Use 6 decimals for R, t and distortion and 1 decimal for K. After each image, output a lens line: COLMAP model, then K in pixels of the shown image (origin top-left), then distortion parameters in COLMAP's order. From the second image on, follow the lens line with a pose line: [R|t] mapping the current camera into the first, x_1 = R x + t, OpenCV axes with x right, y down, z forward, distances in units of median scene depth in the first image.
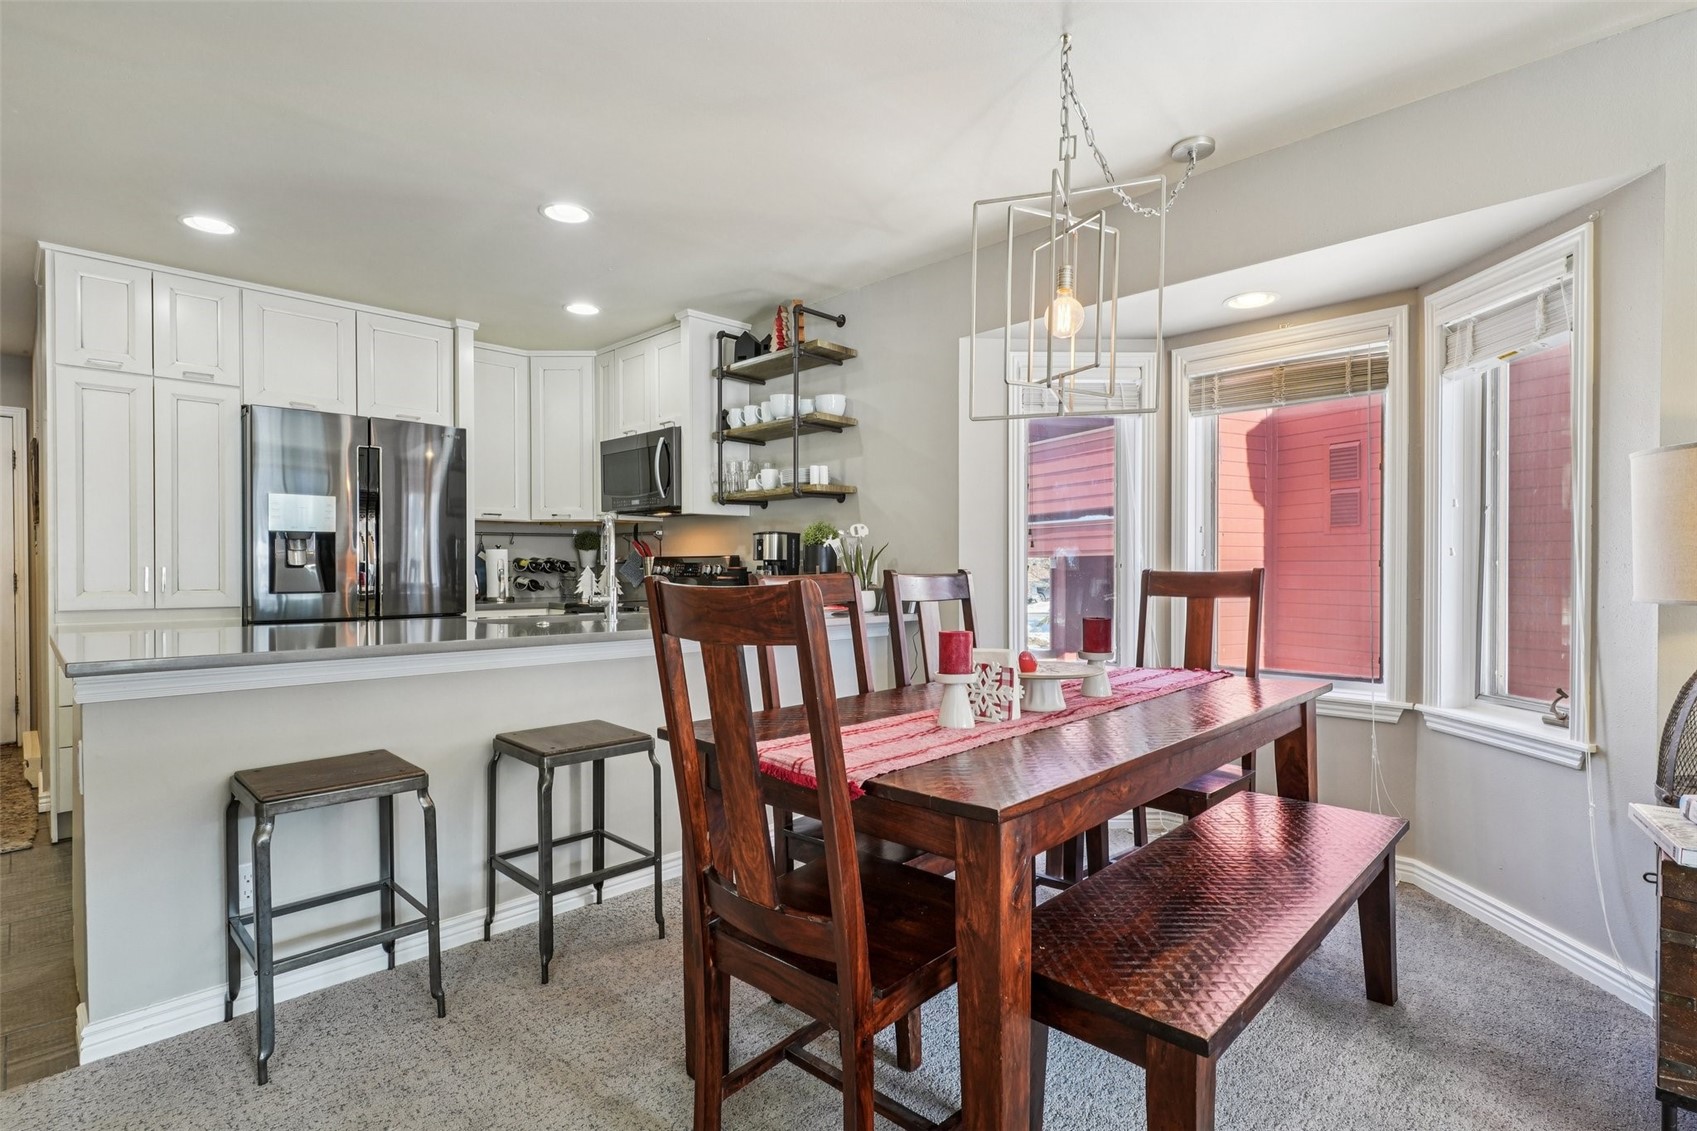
lens RADIAL K [[819.9, 0, 844.3], [0, 819.9, 576.2], [0, 0, 1]] dist [0.001910, -0.000260]
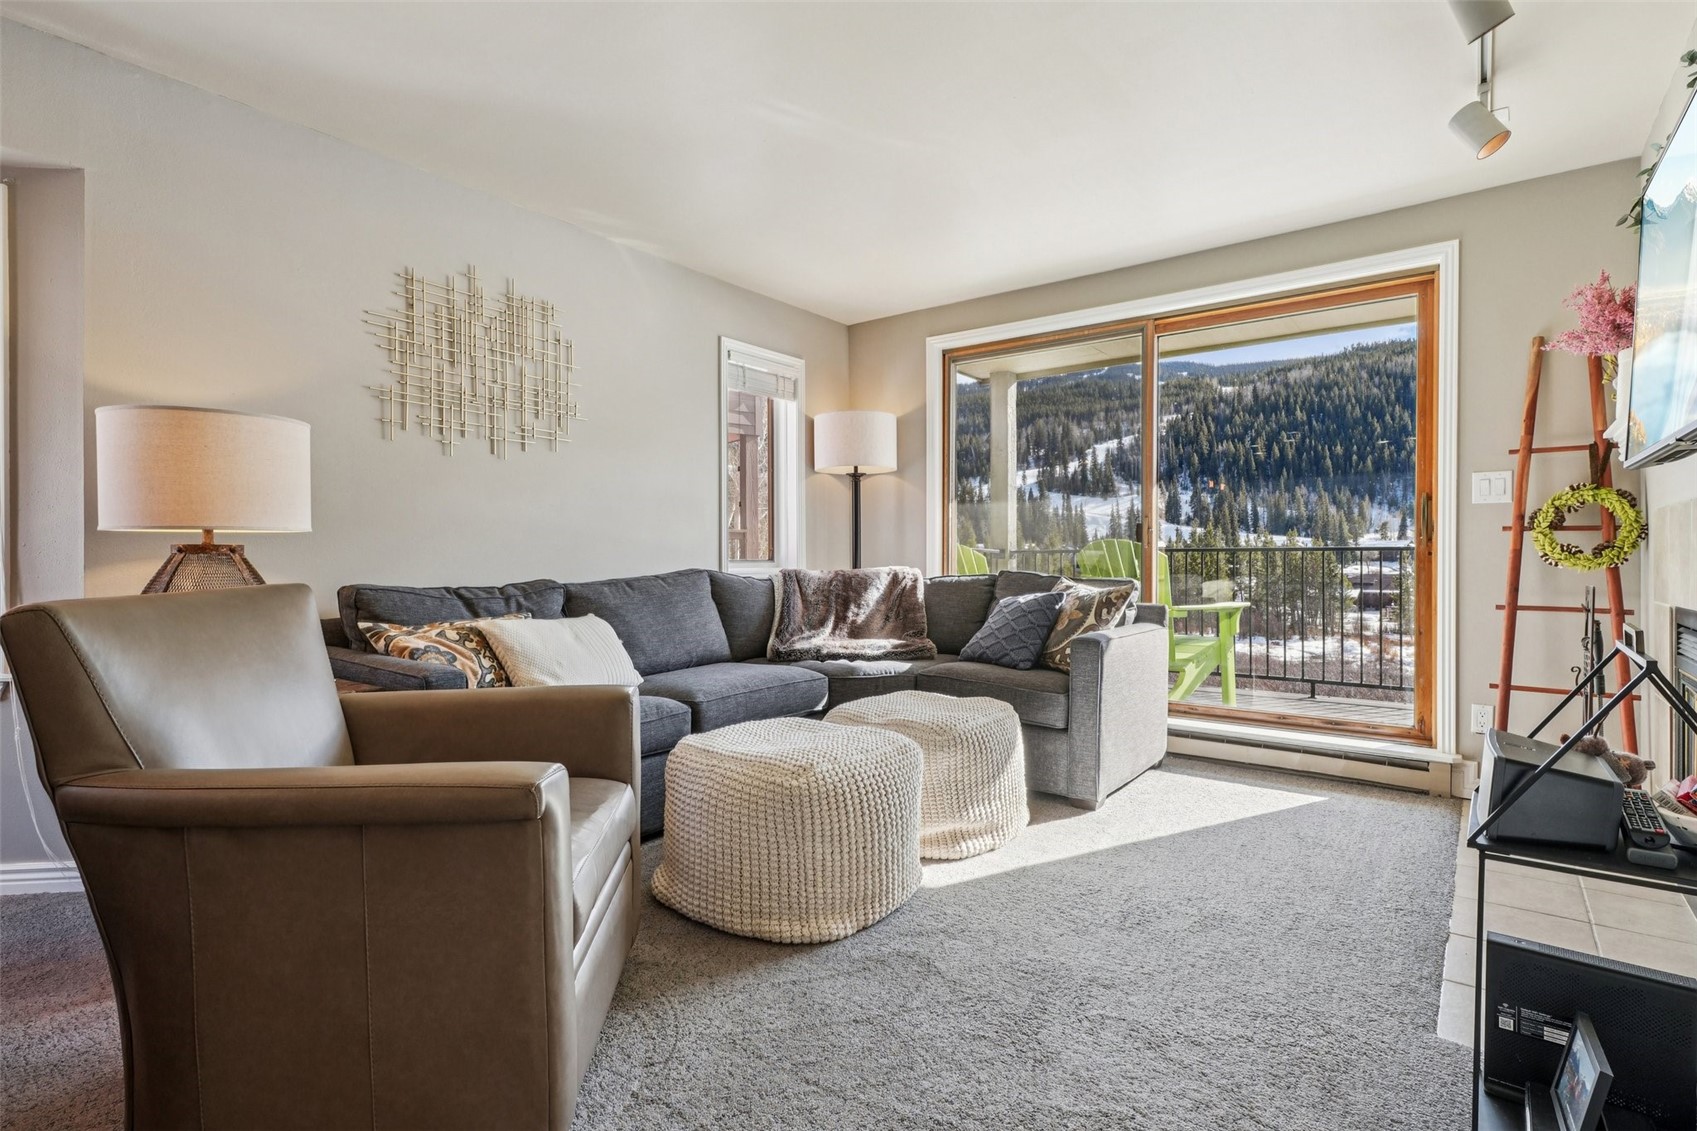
lens RADIAL K [[833.7, 0, 850.2], [0, 833.7, 564.5], [0, 0, 1]] dist [0.008350, -0.000259]
pose [[-0.130376, -0.003802, 0.991457, -0.166381], [0.009977, 0.999937, 0.005147, 0.035357], [-0.991414, 0.010562, -0.130330, 0.030812]]
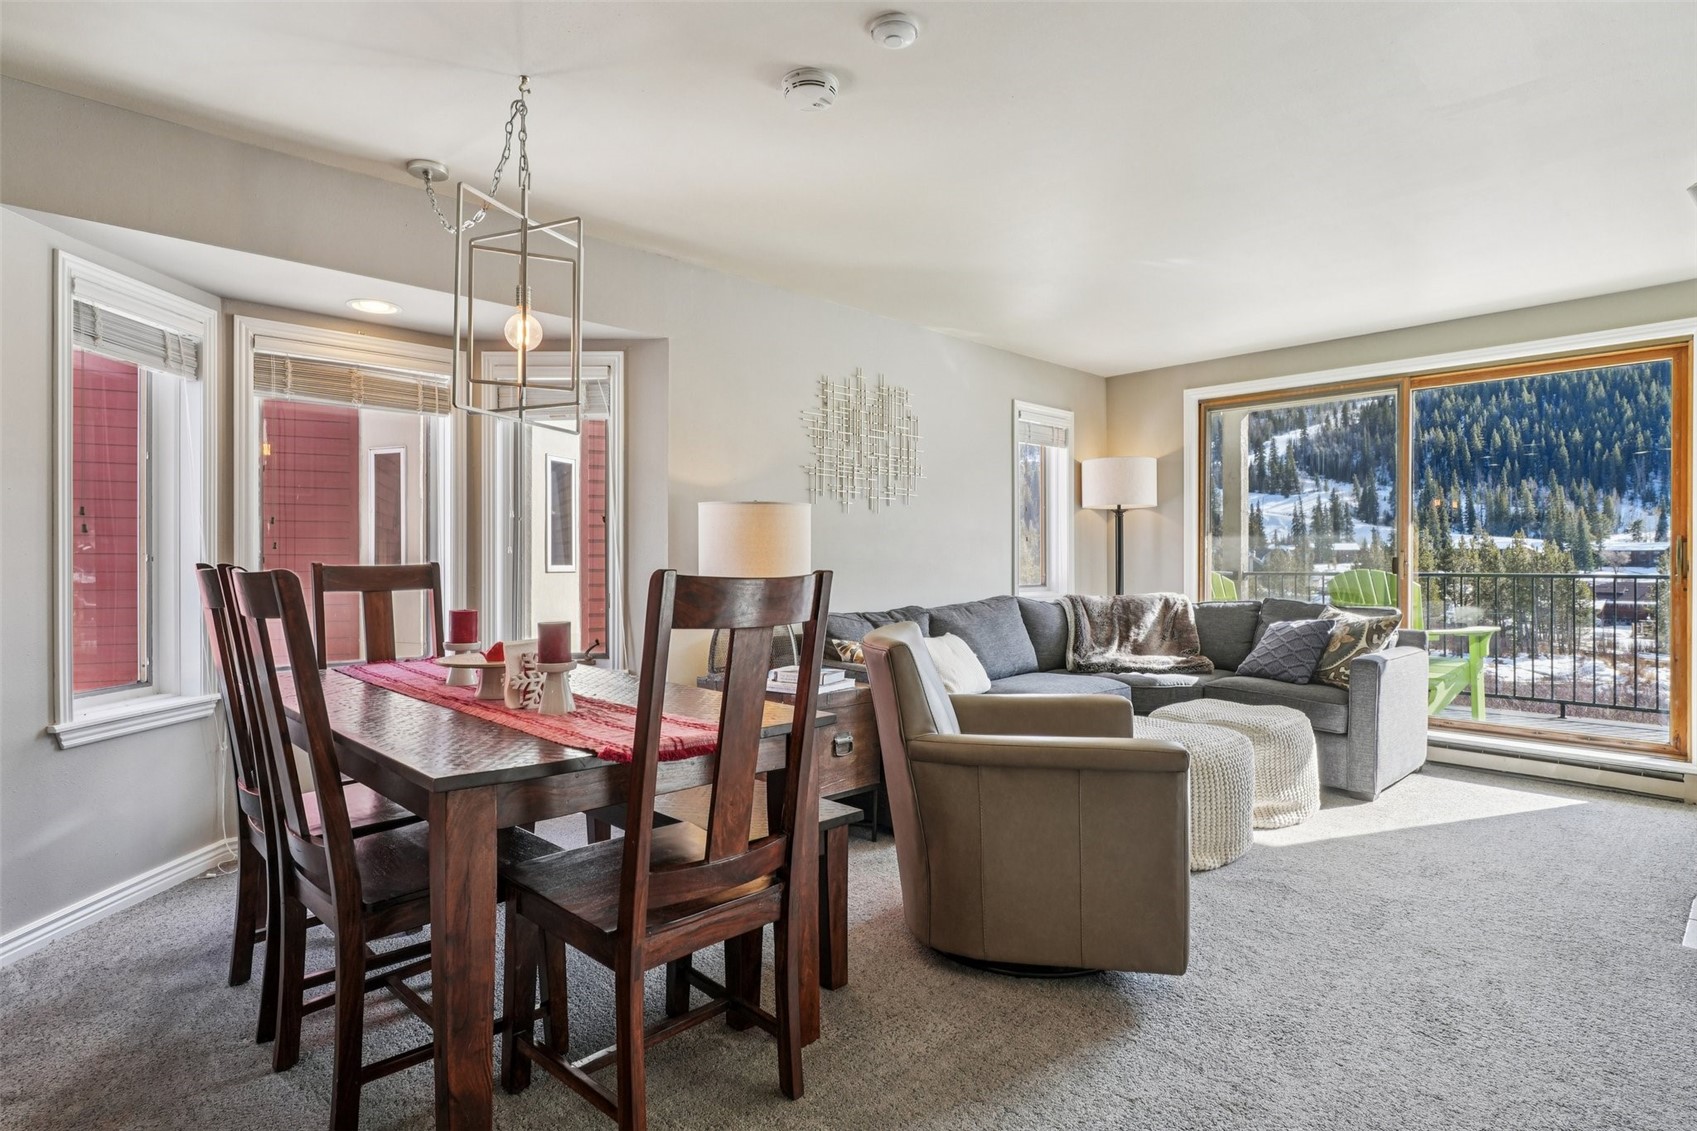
lens RADIAL K [[878.2, 0, 851.5], [0, 878.2, 562.8], [0, 0, 1]] dist [0.001239, -0.001816]
pose [[0.031103, 0.001801, 0.999515, -0.433850], [0.007854, 0.999967, -0.002046, -0.001517], [-0.999485, 0.007914, 0.031087, 0.258140]]
